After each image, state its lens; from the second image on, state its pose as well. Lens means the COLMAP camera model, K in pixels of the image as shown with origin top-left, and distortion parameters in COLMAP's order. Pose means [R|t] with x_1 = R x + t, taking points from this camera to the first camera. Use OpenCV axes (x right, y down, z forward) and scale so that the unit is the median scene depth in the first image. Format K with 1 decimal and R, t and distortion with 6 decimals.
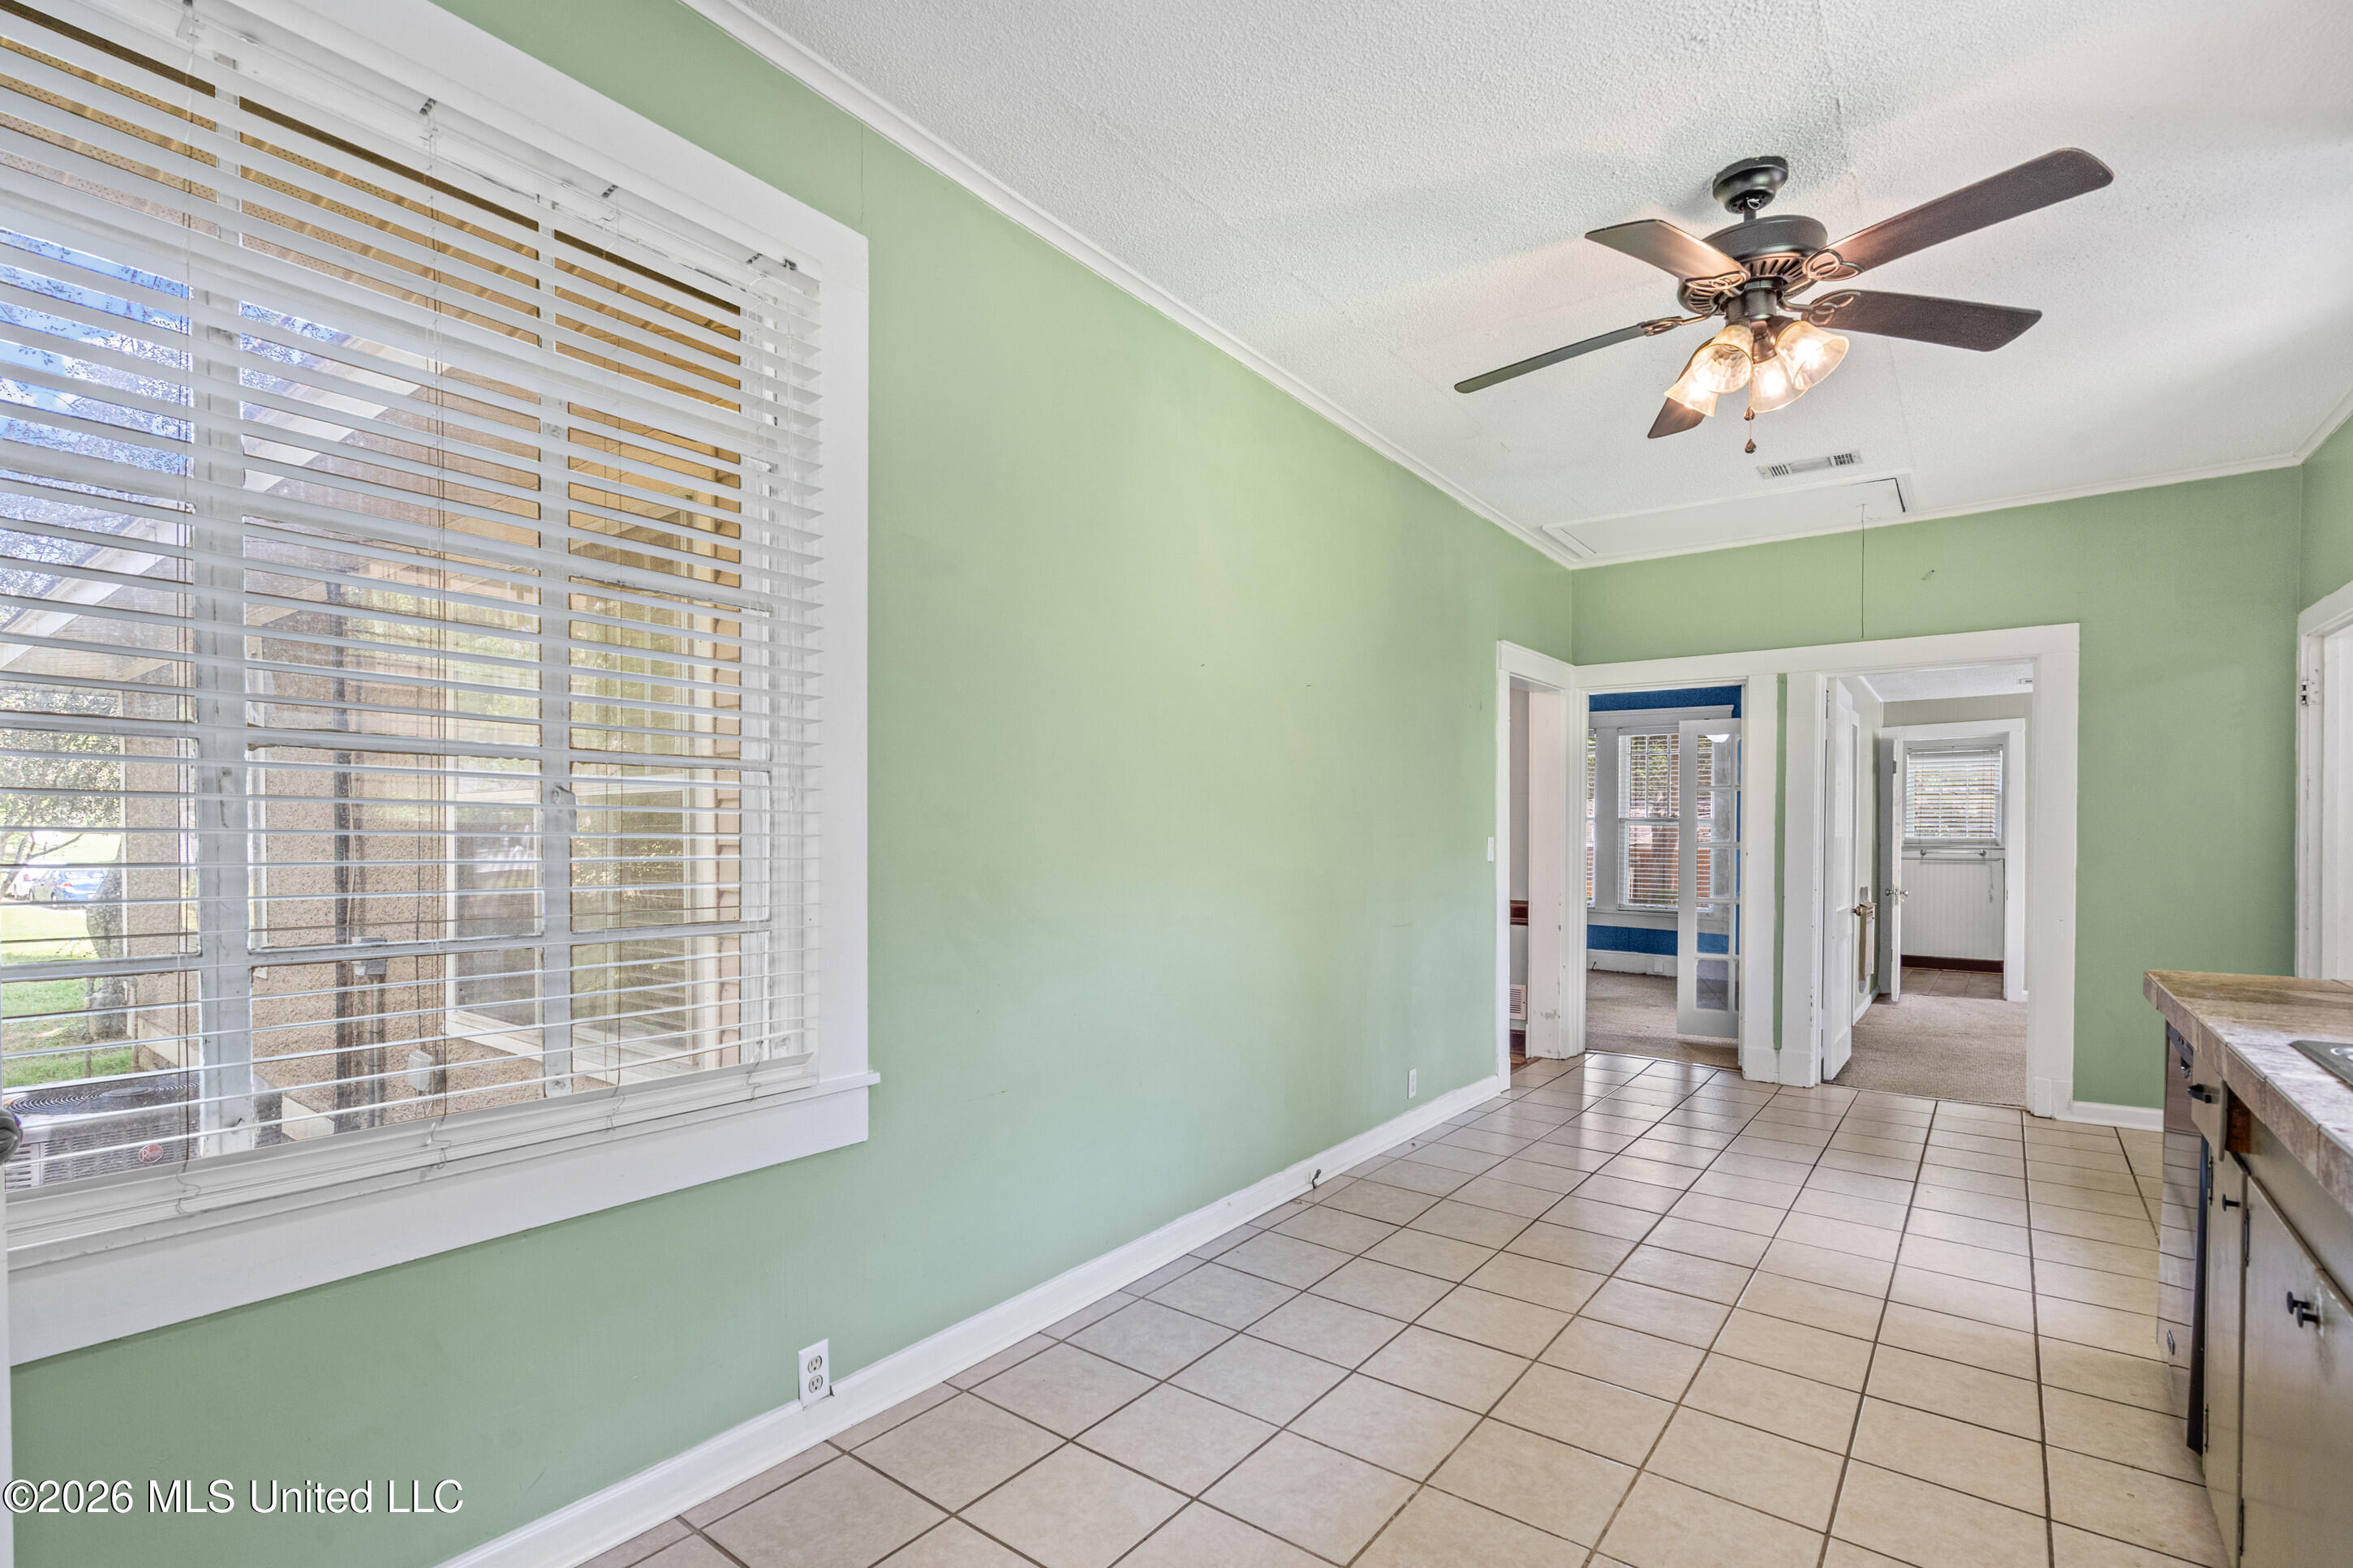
lens RADIAL K [[1073.8, 0, 1231.2], [0, 1073.8, 842.6], [0, 0, 1]] dist [-0.005515, 0.000085]
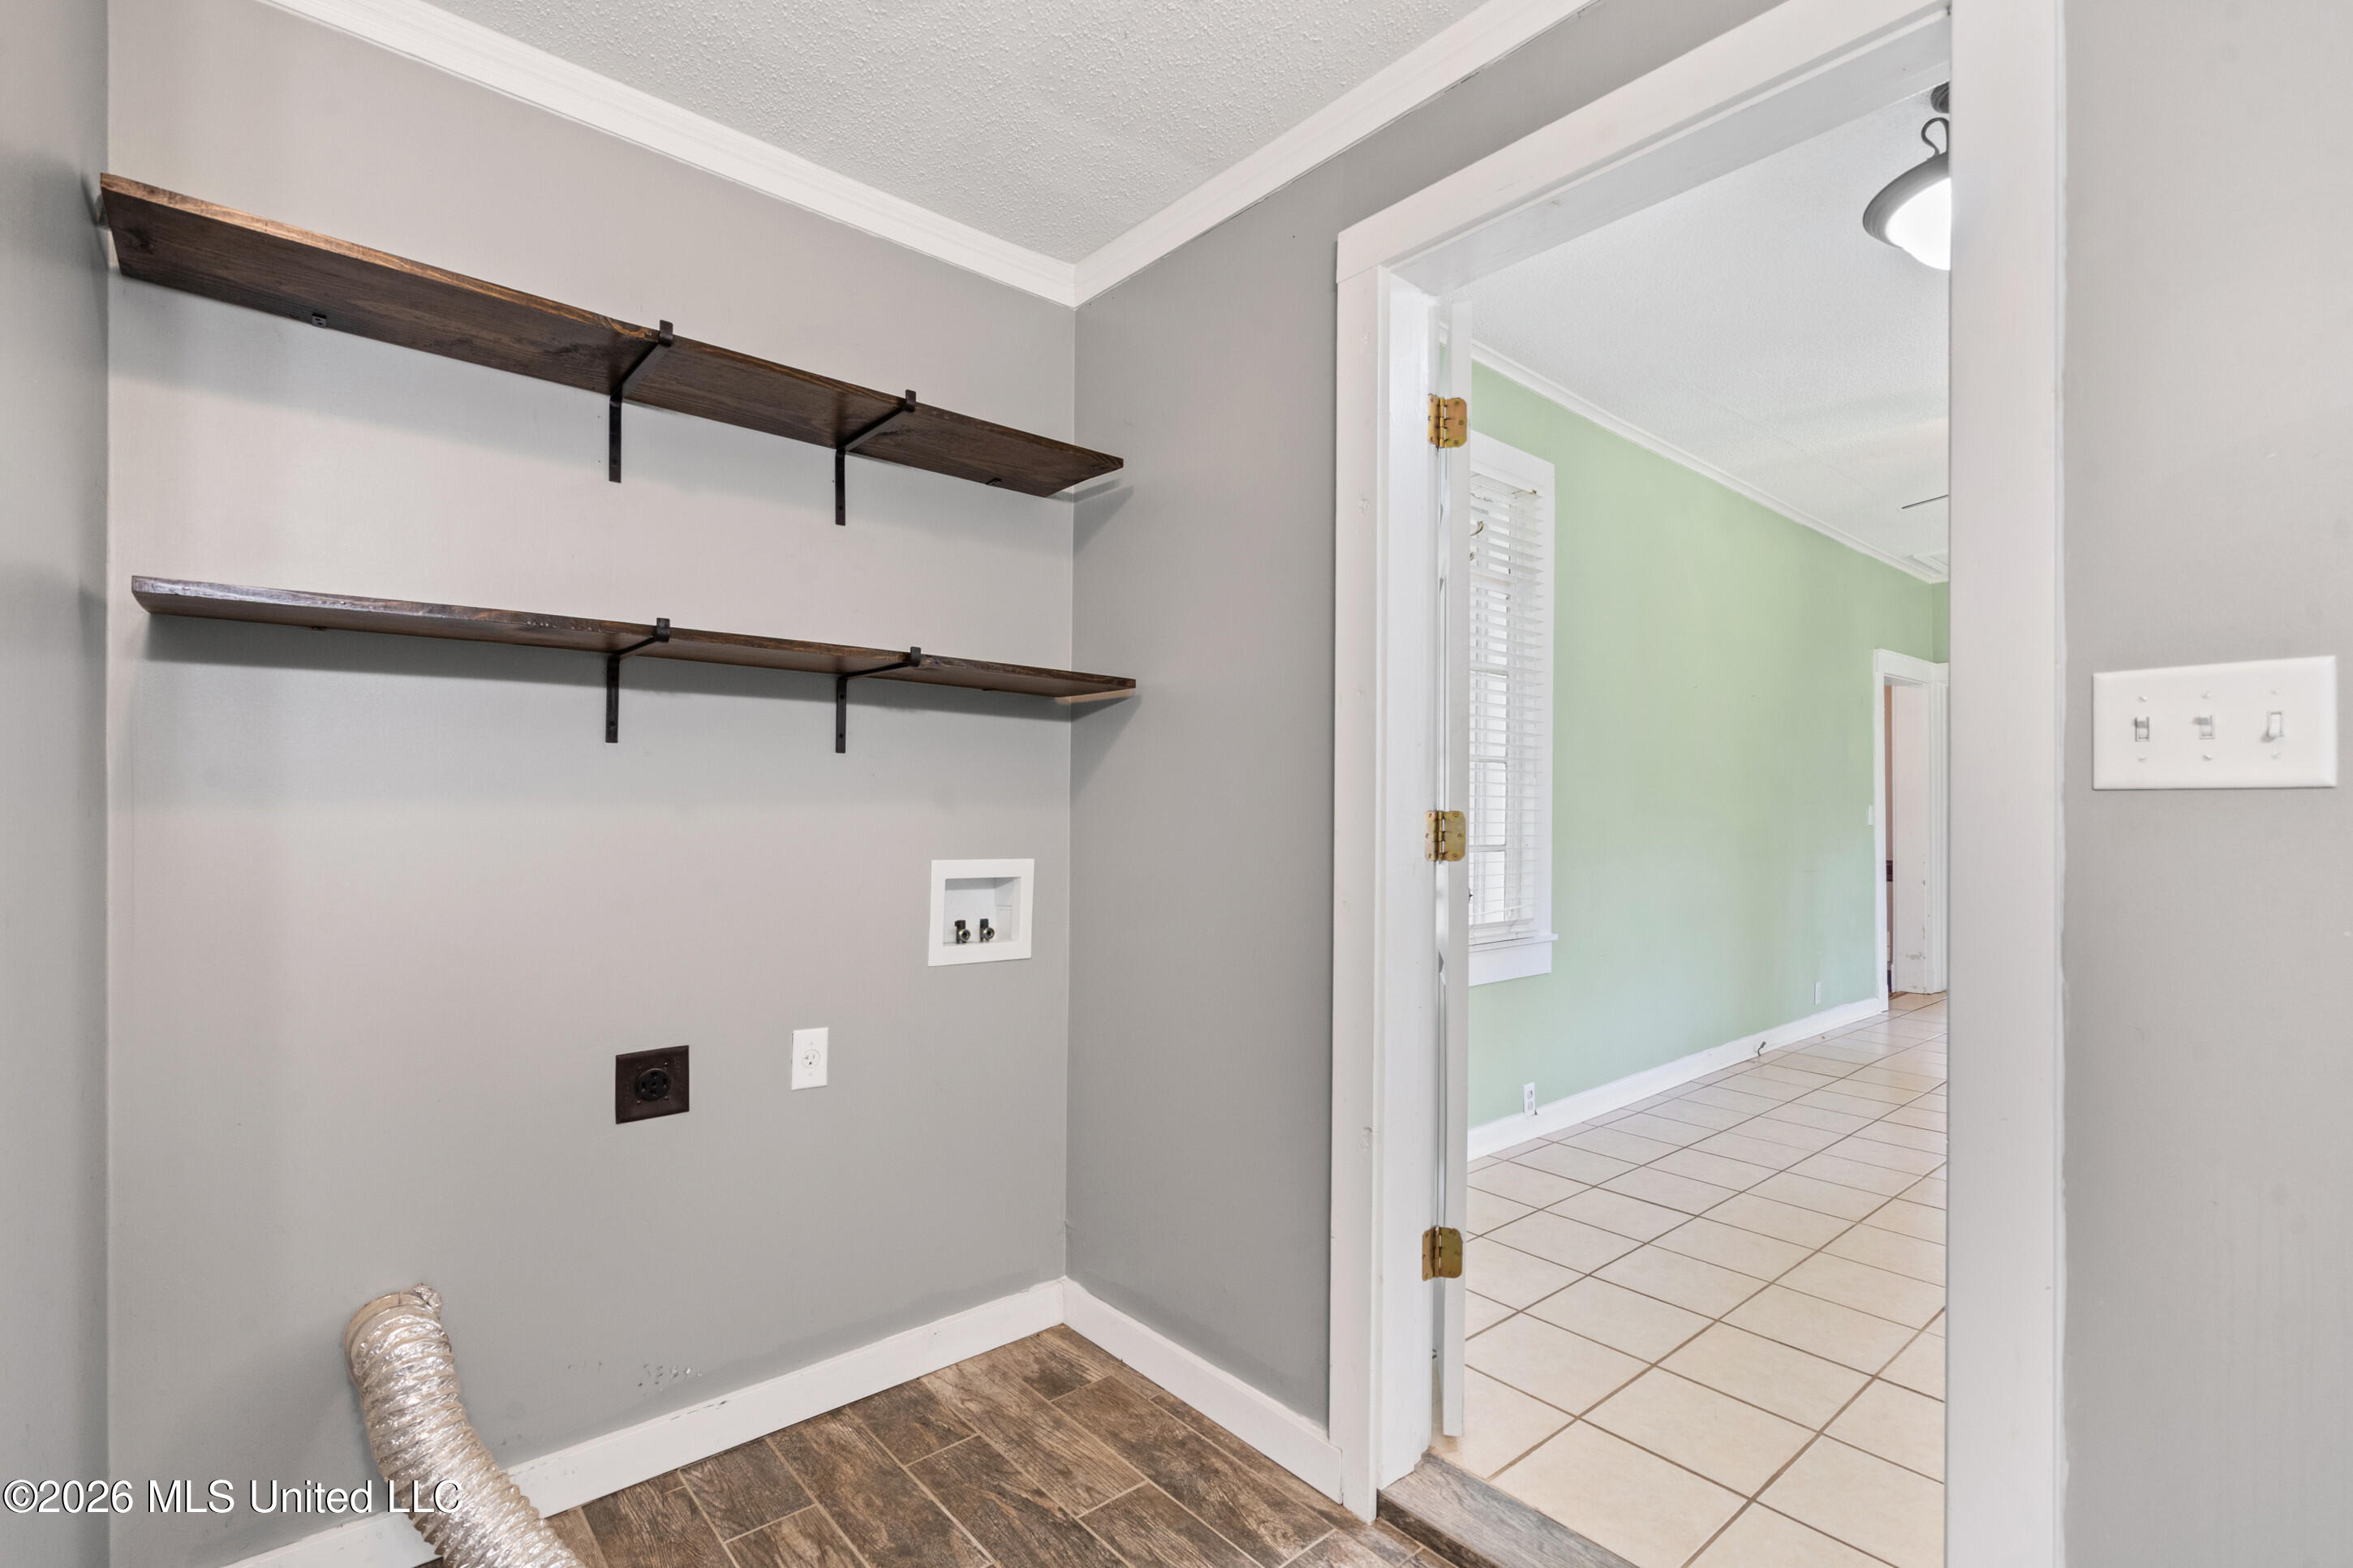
lens RADIAL K [[1073.8, 0, 1164.9], [0, 1073.8, 784.5], [0, 0, 1]] dist [-0.005515, 0.000085]
pose [[0.969153, -0.000052, -0.246459, -0.373540], [-0.007231, 0.999564, -0.028644, 0.018278], [0.246353, 0.029543, 0.968730, -0.622467]]
